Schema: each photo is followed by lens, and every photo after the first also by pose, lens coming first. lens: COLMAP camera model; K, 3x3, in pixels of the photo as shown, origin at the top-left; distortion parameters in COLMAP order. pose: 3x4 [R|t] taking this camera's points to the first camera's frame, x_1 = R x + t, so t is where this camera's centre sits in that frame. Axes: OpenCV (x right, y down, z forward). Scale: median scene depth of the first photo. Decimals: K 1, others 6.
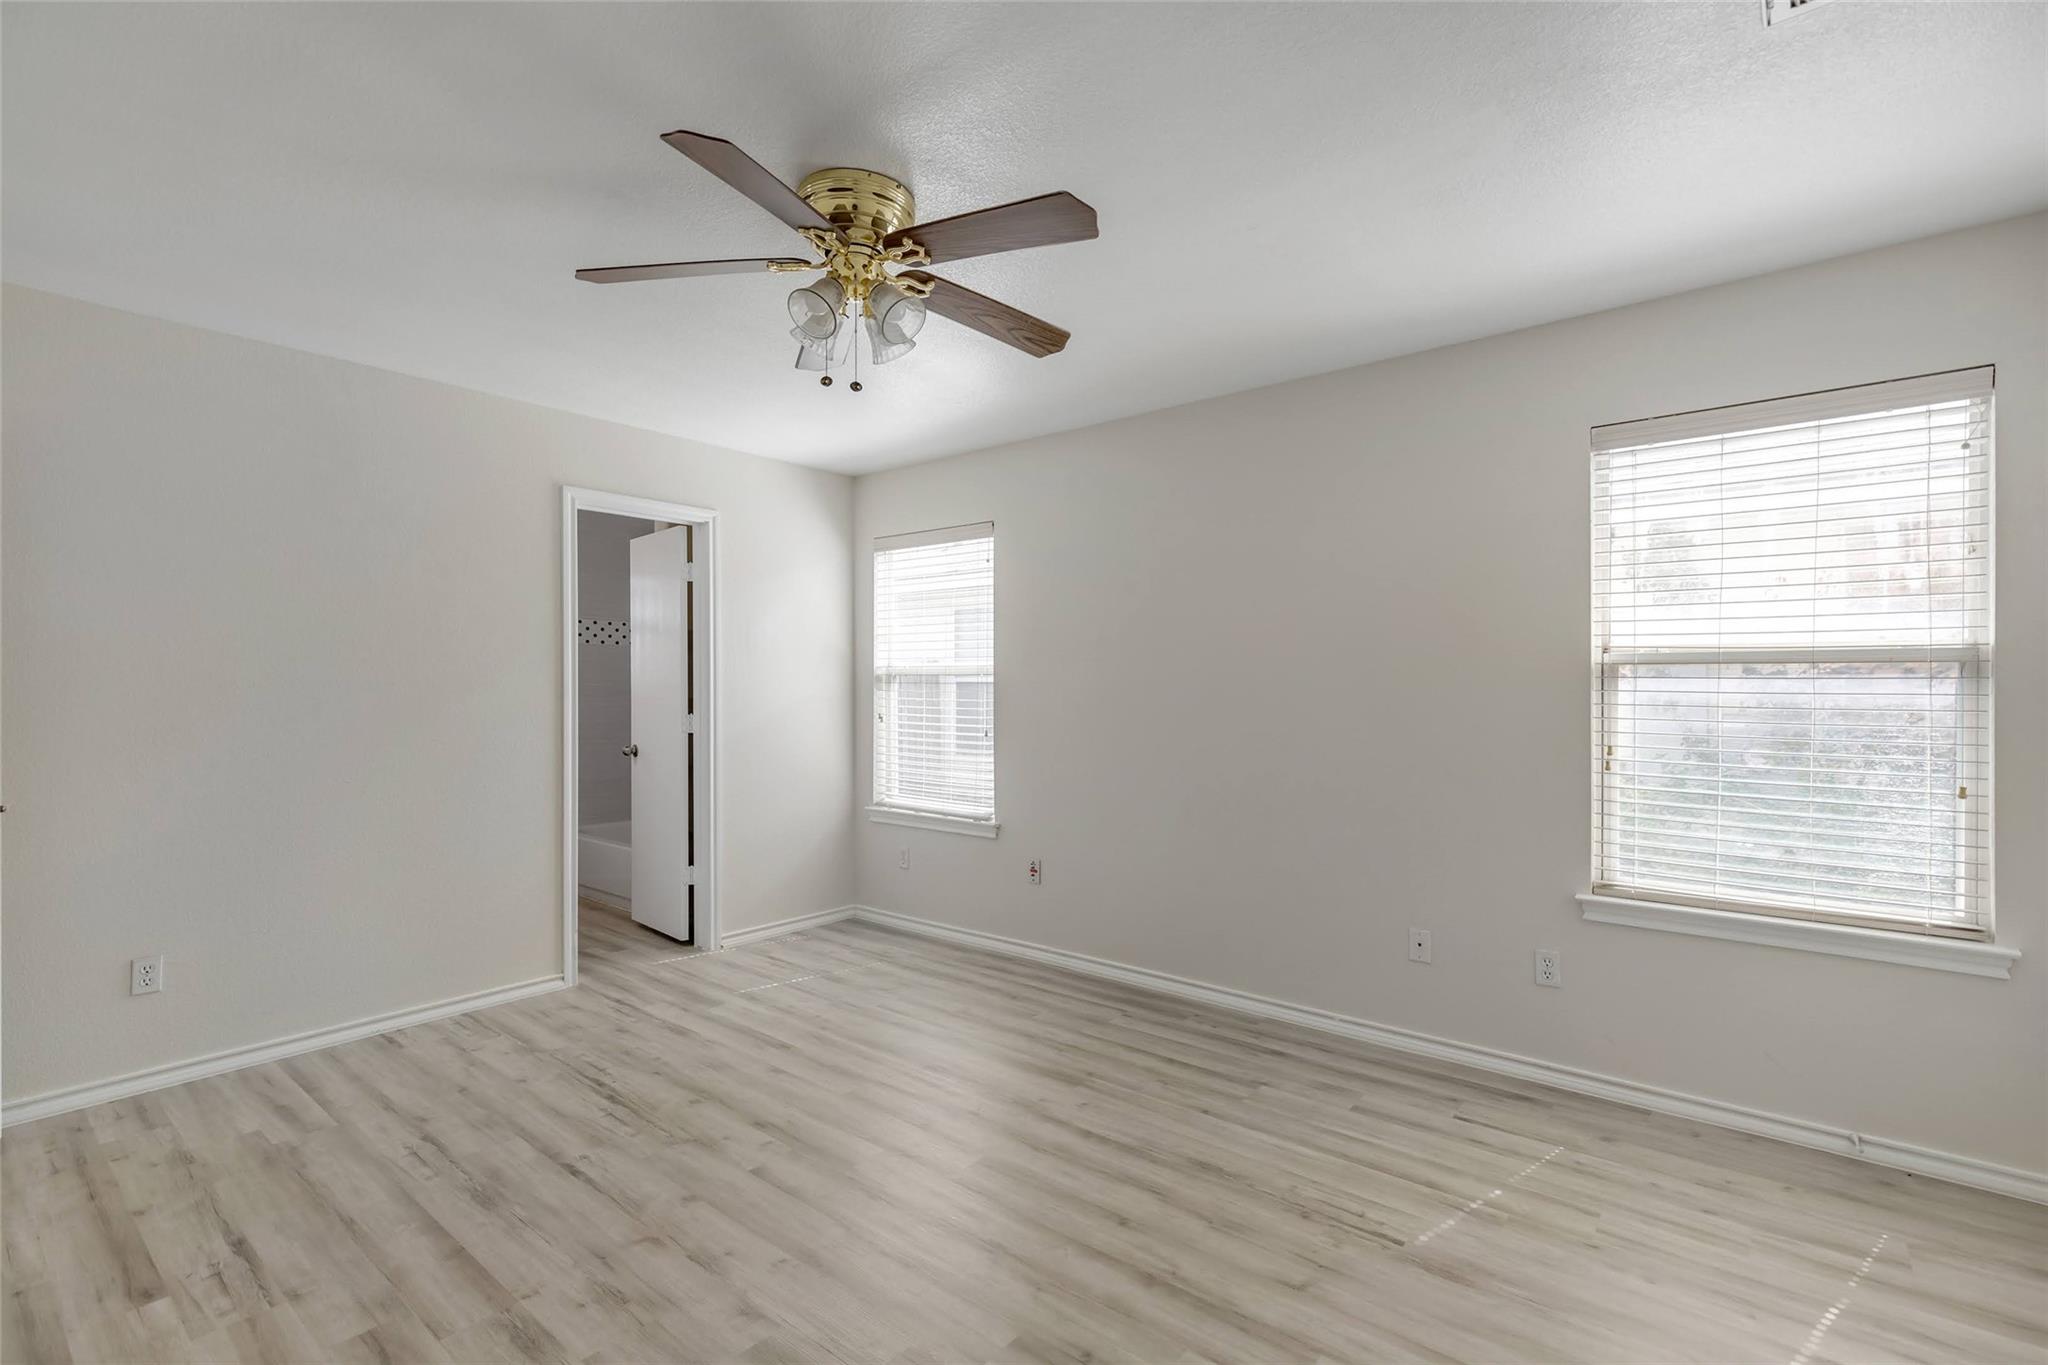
lens RADIAL K [[920.2, 0, 1028.2], [0, 920.2, 681.1], [0, 0, 1]] dist [0.008984, -0.000743]
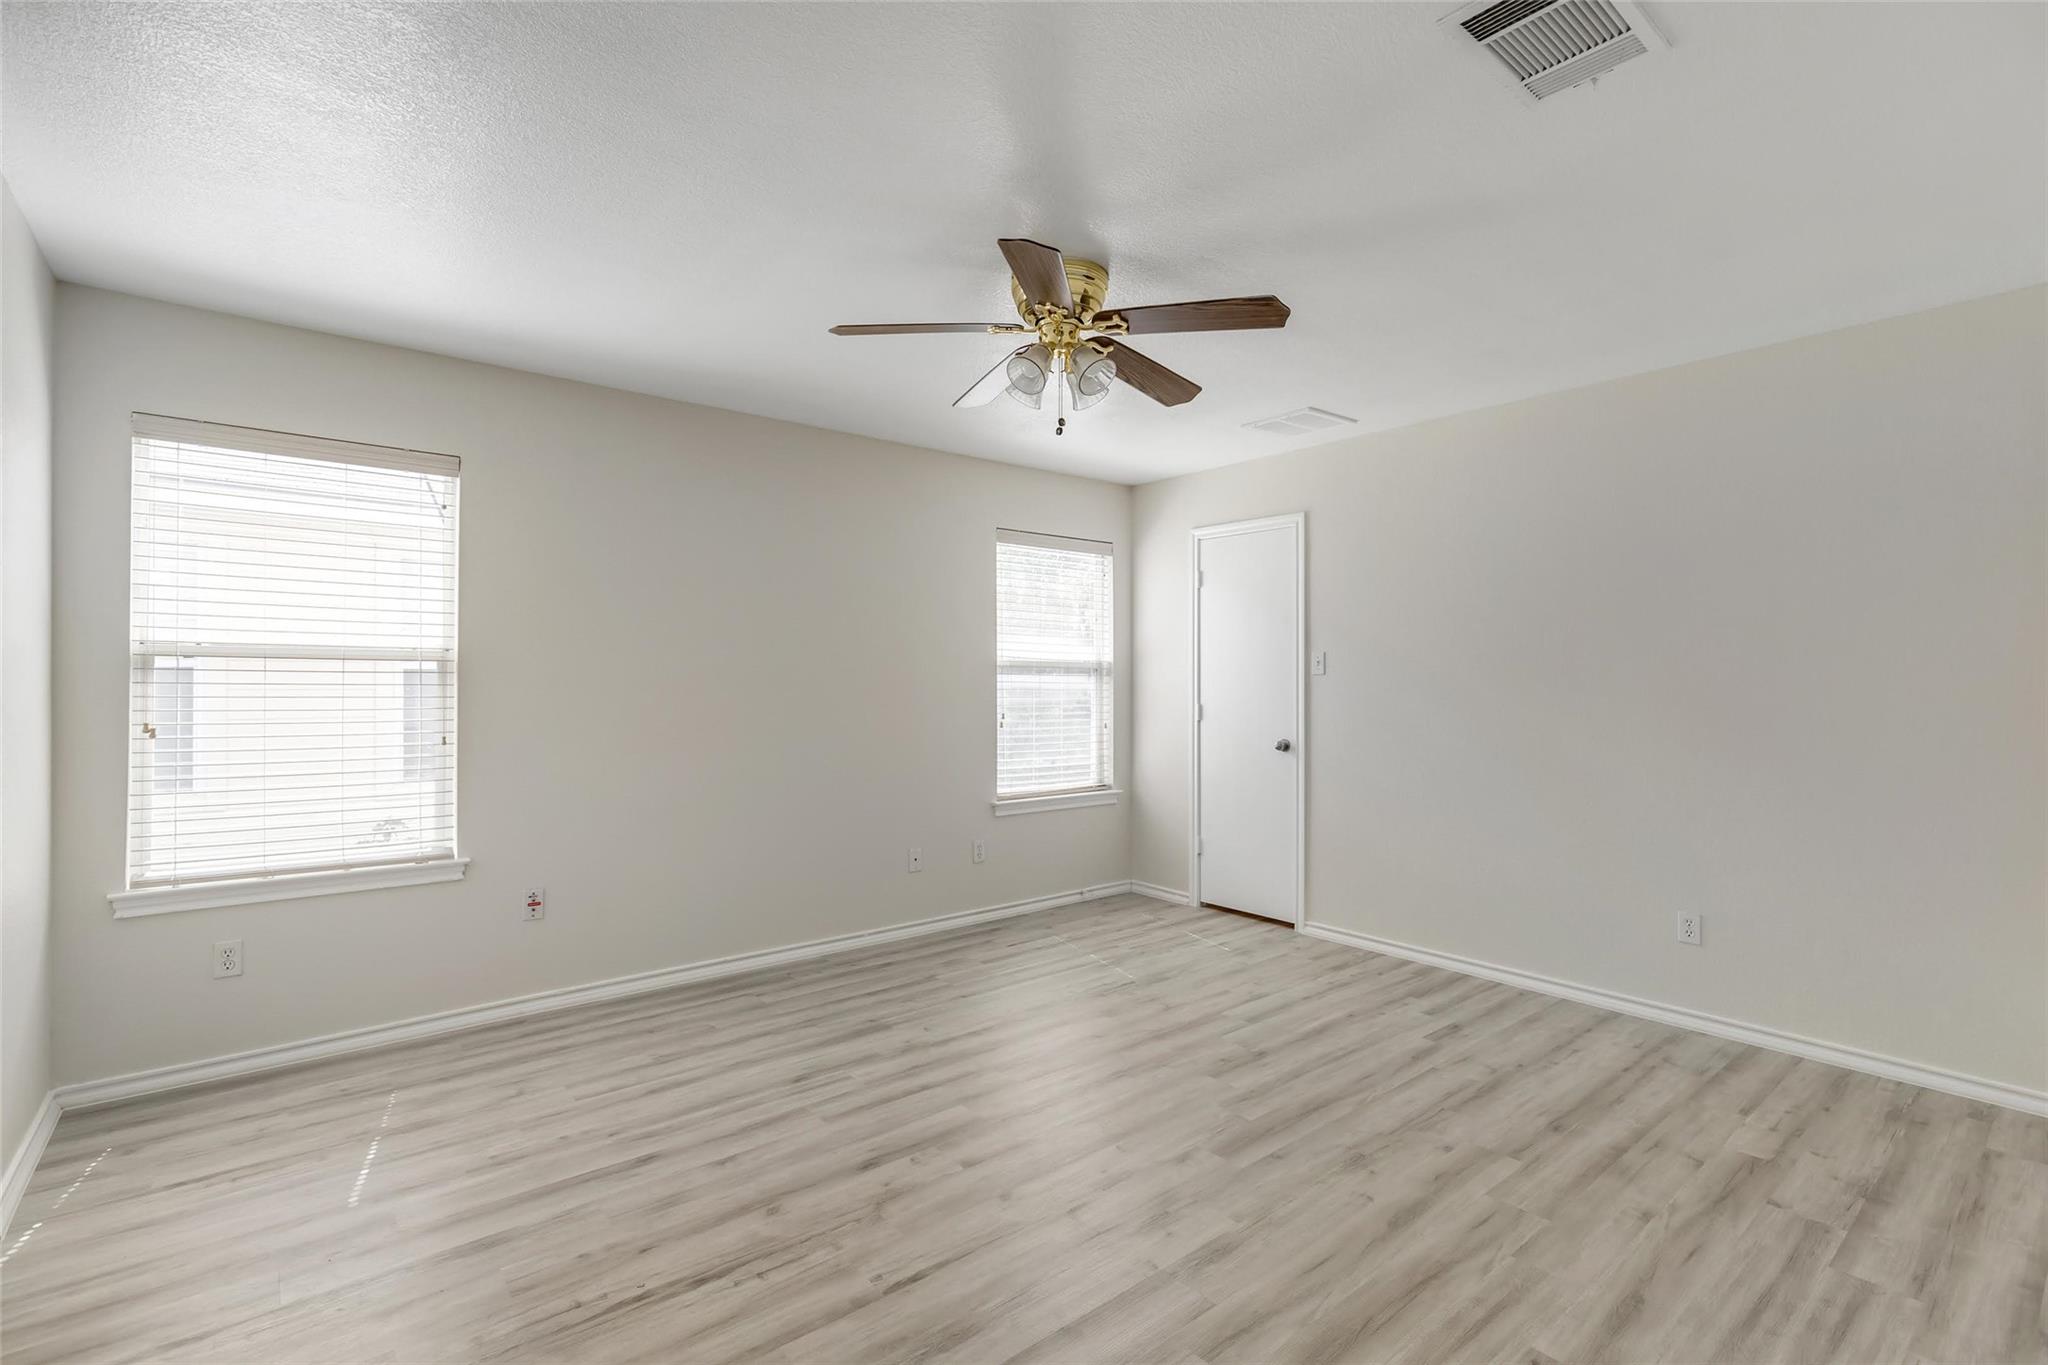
lens RADIAL K [[917.9, 0, 1014.1], [0, 917.9, 676.4], [0, 0, 1]] dist [0.008038, -0.000048]
pose [[0.207737, 0.006136, 0.978165, -1.068922], [-0.007058, 0.999964, -0.004774, 0.008757], [-0.978159, -0.005912, 0.207773, 0.637585]]
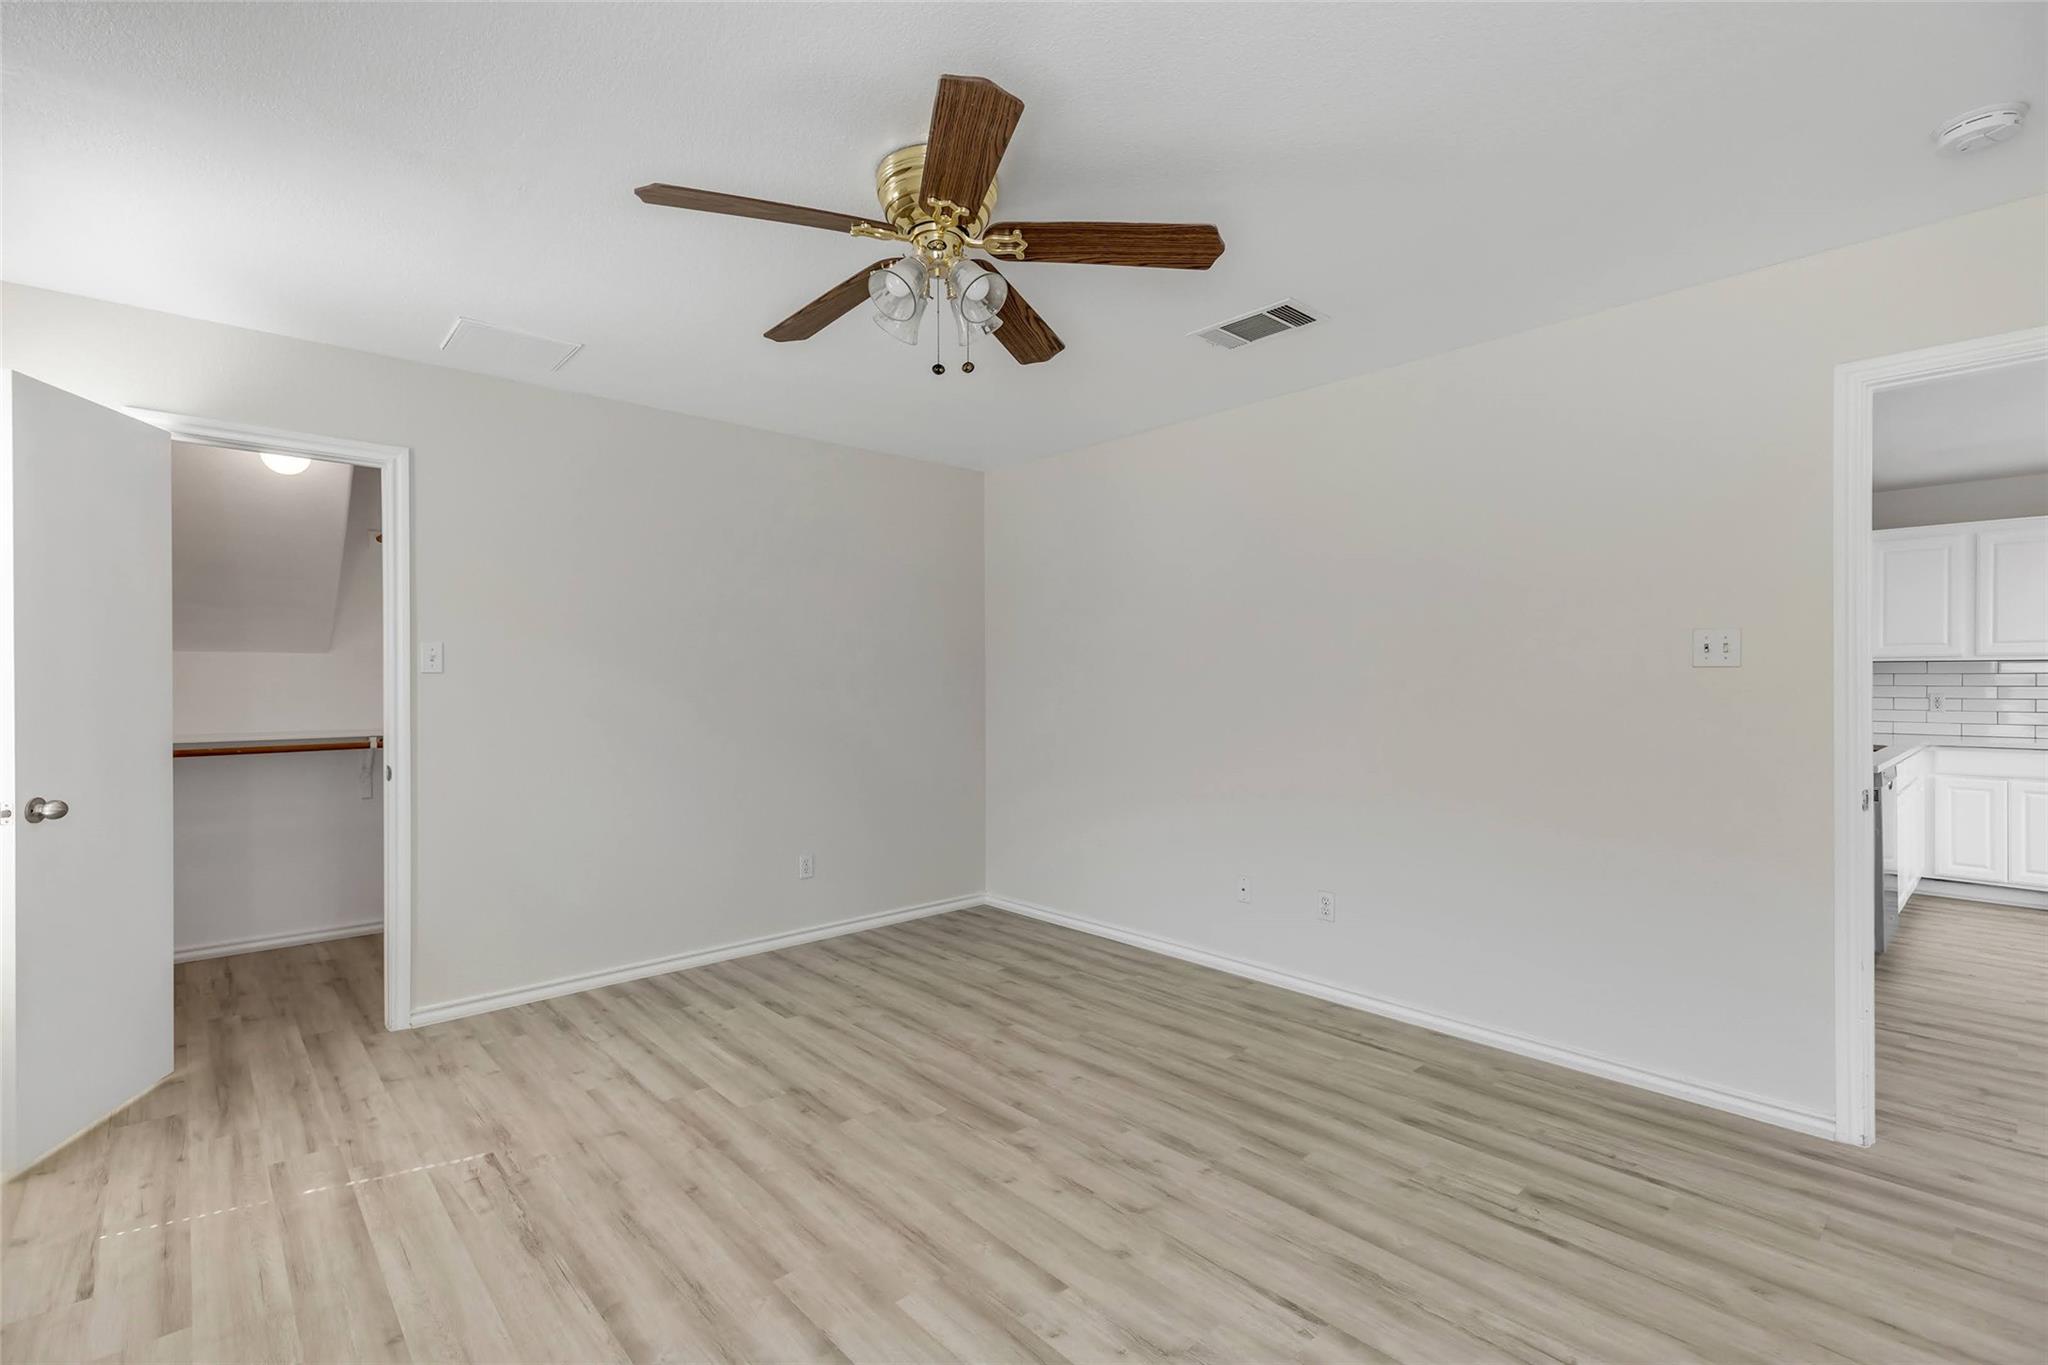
lens RADIAL K [[917.9, 0, 1014.1], [0, 917.9, 676.4], [0, 0, 1]] dist [0.008038, -0.000048]
pose [[-0.987174, 0.003249, 0.159616, -0.328154], [0.001728, 0.999952, -0.009669, 0.011641], [-0.159639, -0.009269, -0.987132, 1.527536]]
